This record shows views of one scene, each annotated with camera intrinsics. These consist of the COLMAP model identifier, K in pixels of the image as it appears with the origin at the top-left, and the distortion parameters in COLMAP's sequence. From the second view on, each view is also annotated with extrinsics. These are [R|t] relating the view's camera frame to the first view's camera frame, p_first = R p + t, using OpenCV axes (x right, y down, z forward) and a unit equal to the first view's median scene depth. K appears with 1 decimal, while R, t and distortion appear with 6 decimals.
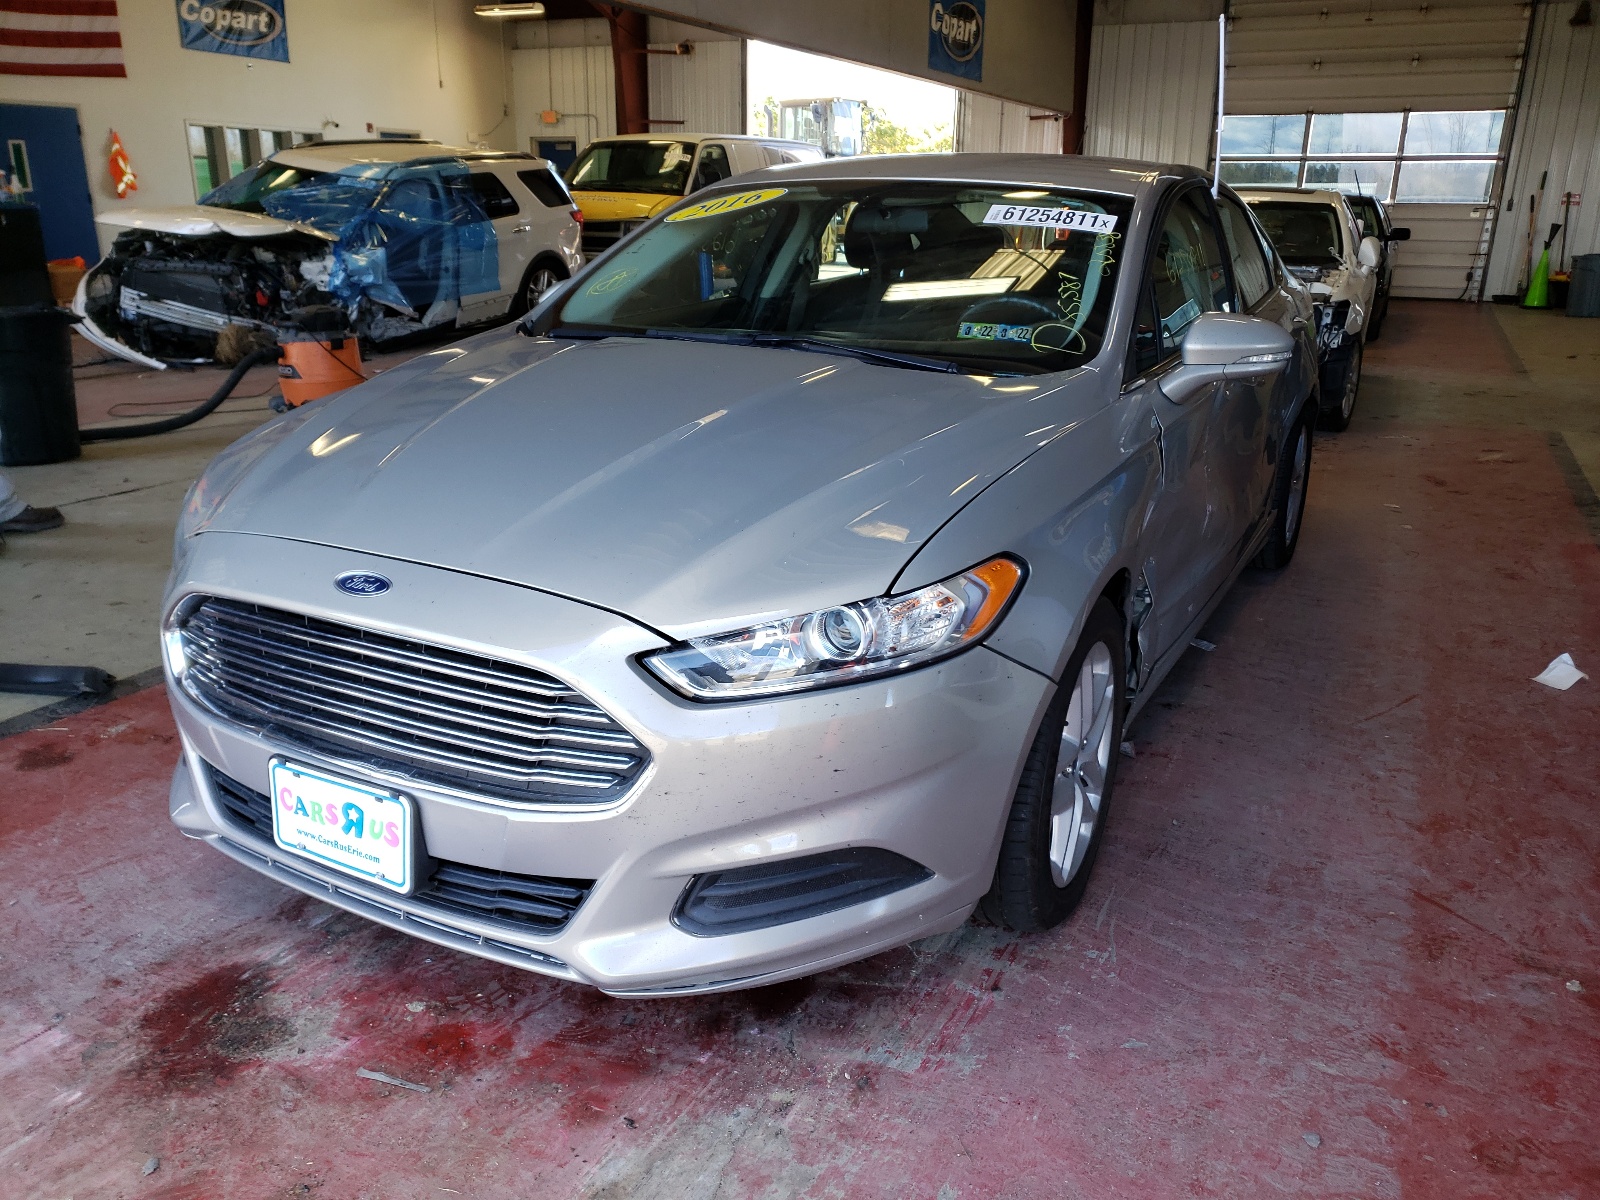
lens RADIAL K [[1227.4, 0, 800.0], [0, 1227.4, 600.0], [0, 0, 1]] dist [0.008637, 0.002992]
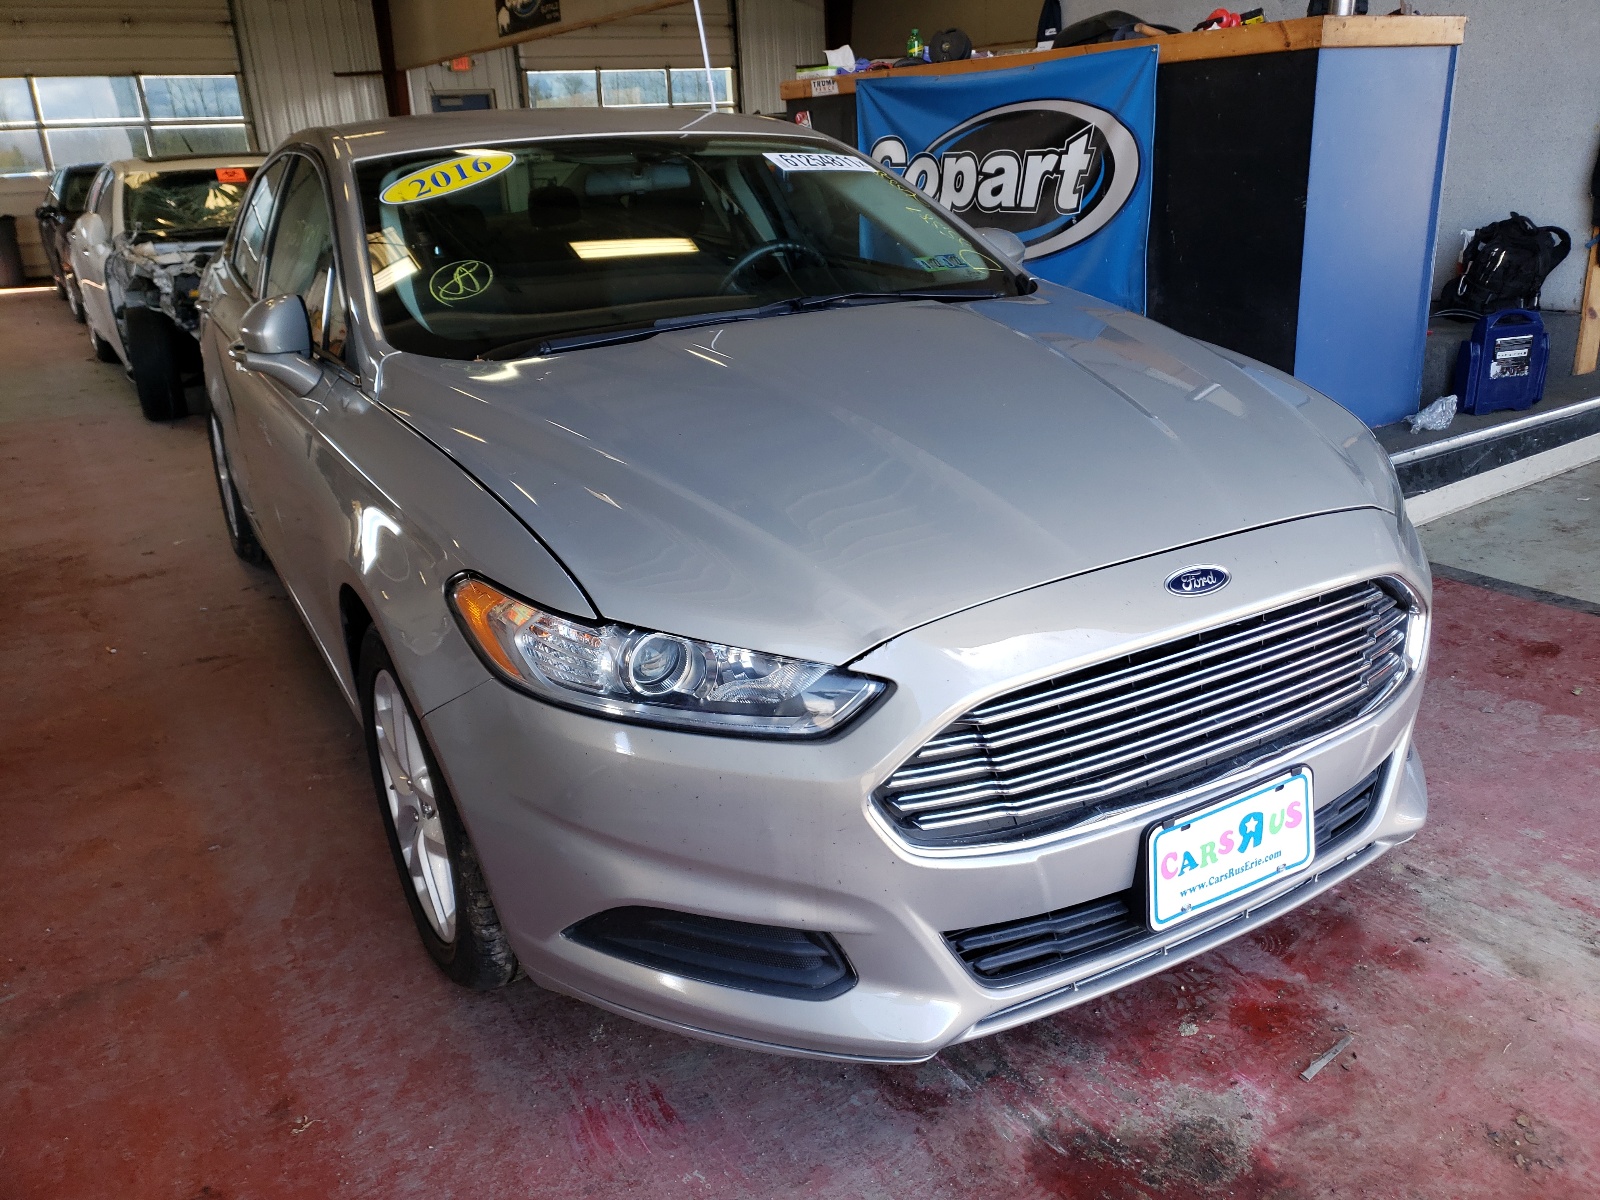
lens RADIAL K [[1245.6, 0, 788.8], [0, 1245.6, 588.7], [0, 0, 1]] dist [0.020197, 0.006356]
pose [[0.531630, -0.326585, 0.781480, -1.165237], [0.321320, 0.931463, 0.170674, -0.244667], [-0.783660, 0.160370, 0.600132, 0.664754]]
